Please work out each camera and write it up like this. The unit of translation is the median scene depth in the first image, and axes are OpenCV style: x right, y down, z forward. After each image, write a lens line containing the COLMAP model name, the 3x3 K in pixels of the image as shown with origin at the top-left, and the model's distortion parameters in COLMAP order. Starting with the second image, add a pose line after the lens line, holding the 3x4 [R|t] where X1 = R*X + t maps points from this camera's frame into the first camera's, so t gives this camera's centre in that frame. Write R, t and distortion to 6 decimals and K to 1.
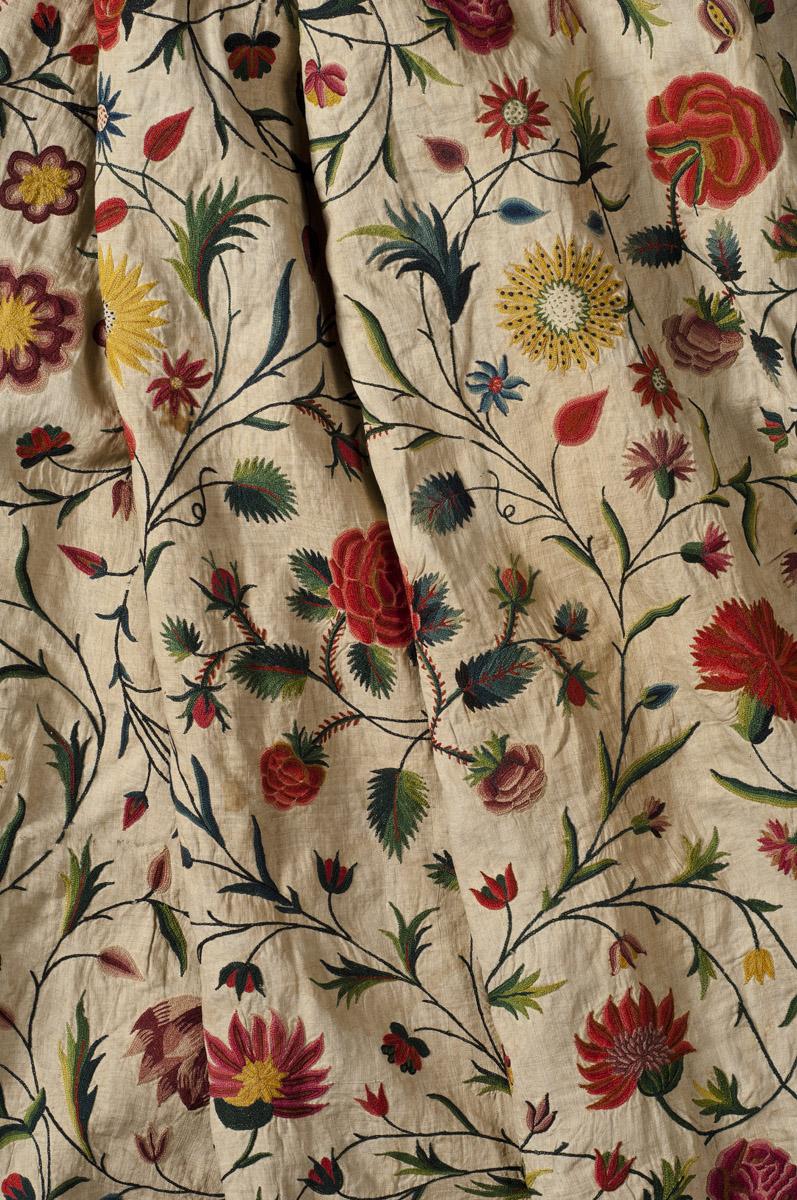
lens RADIAL K [[2772.2, 0, 398.5], [0, 2772.2, 600.0], [0, 0, 1]] dist [-0.024674, -0.081483]
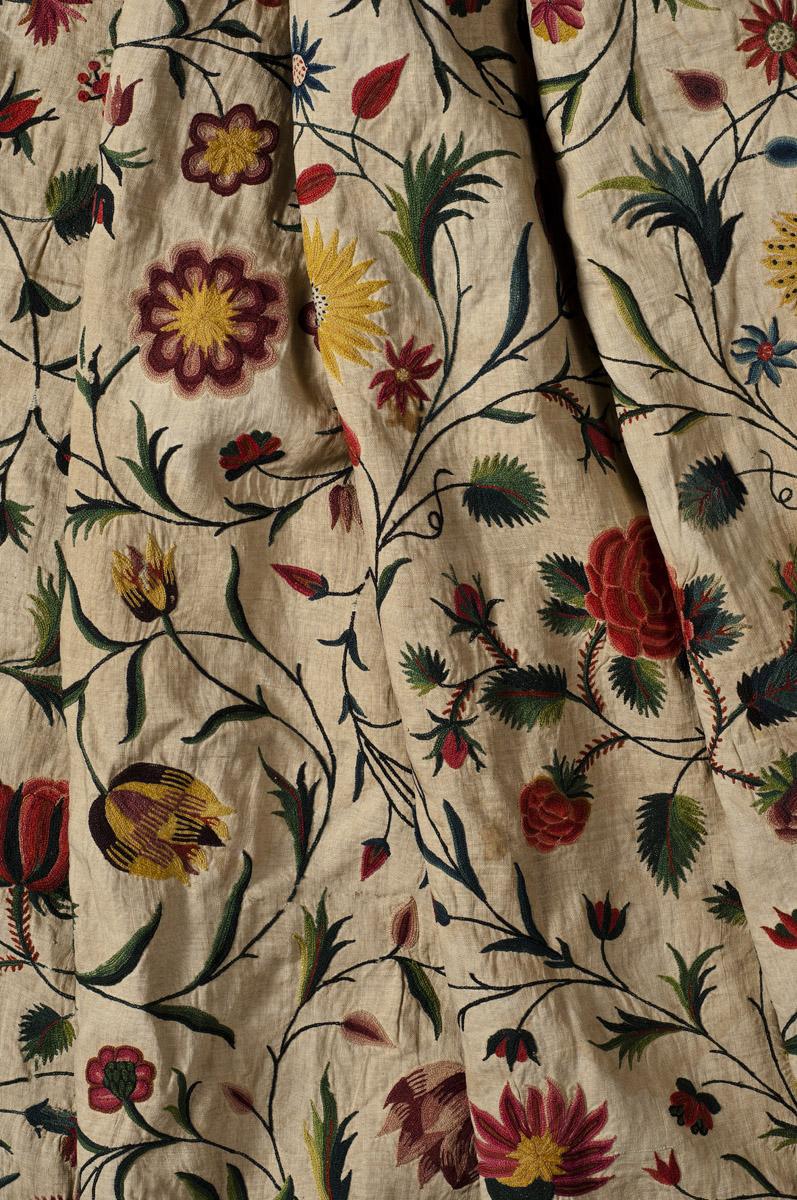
lens RADIAL K [[2772.2, 0, 398.5], [0, 2772.2, 600.0], [0, 0, 1]] dist [-0.024674, -0.081483]
pose [[0.998343, -0.057506, -0.002120, -0.082001], [0.057511, 0.995802, 0.071213, -0.068690], [-0.001984, -0.071217, 0.997459, 0.131716]]
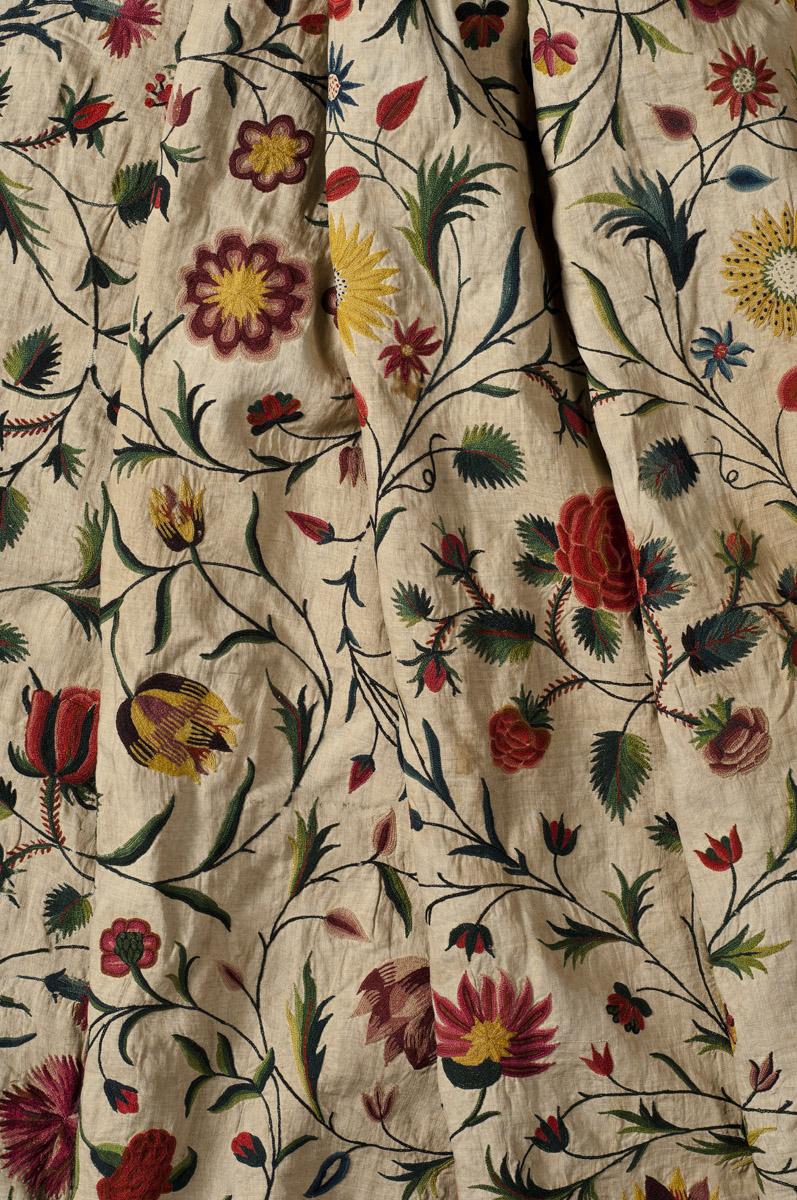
lens RADIAL K [[2772.2, 0, 398.5], [0, 2772.2, 600.0], [0, 0, 1]] dist [-0.024674, -0.081483]
pose [[0.999931, -0.002799, -0.011423, -0.070704], [0.002956, 0.999901, 0.013772, -0.001302], [0.011384, -0.013805, 0.999840, -0.009920]]
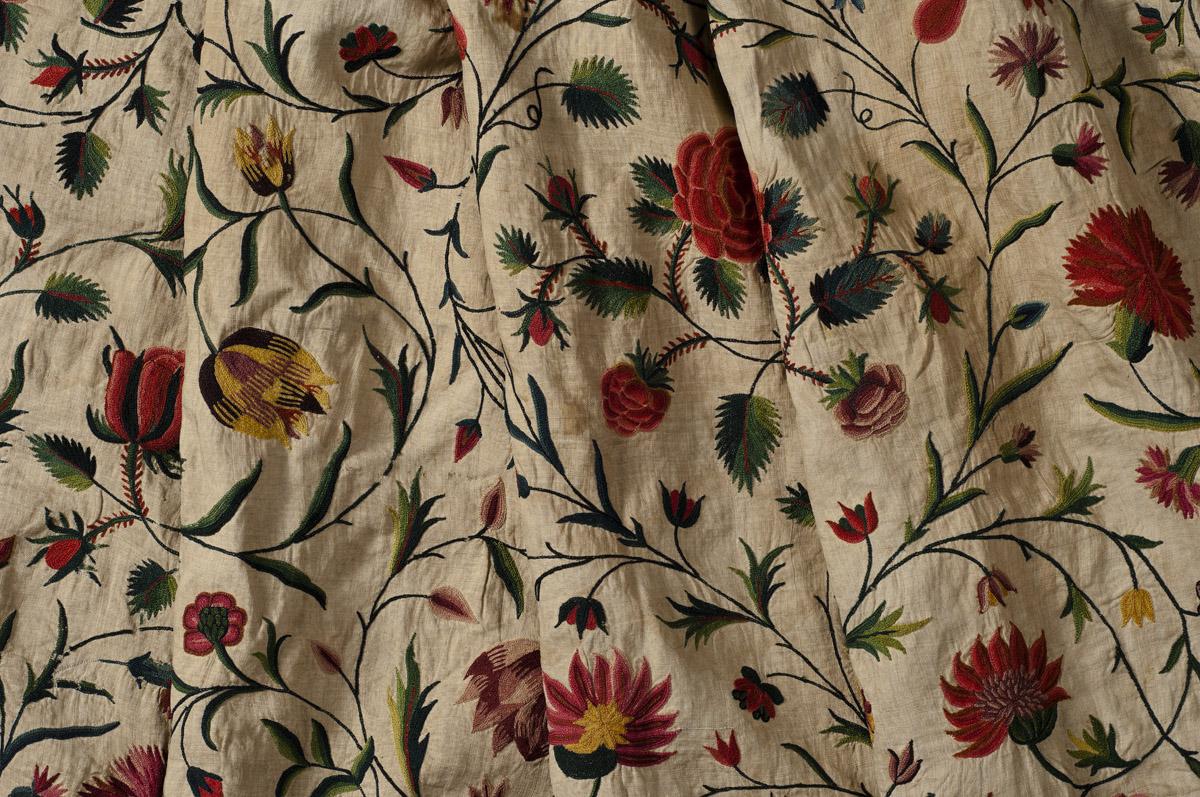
lens RADIAL K [[2772.2, 0, 597.2], [0, 2772.2, 410.9], [0, 0, 1]] dist [-0.024674, -0.081483]
pose [[0.999185, -0.006252, -0.039883, -0.013993], [0.006037, 0.999967, -0.005503, 0.072359], [0.039916, 0.005258, 0.999189, 0.066017]]
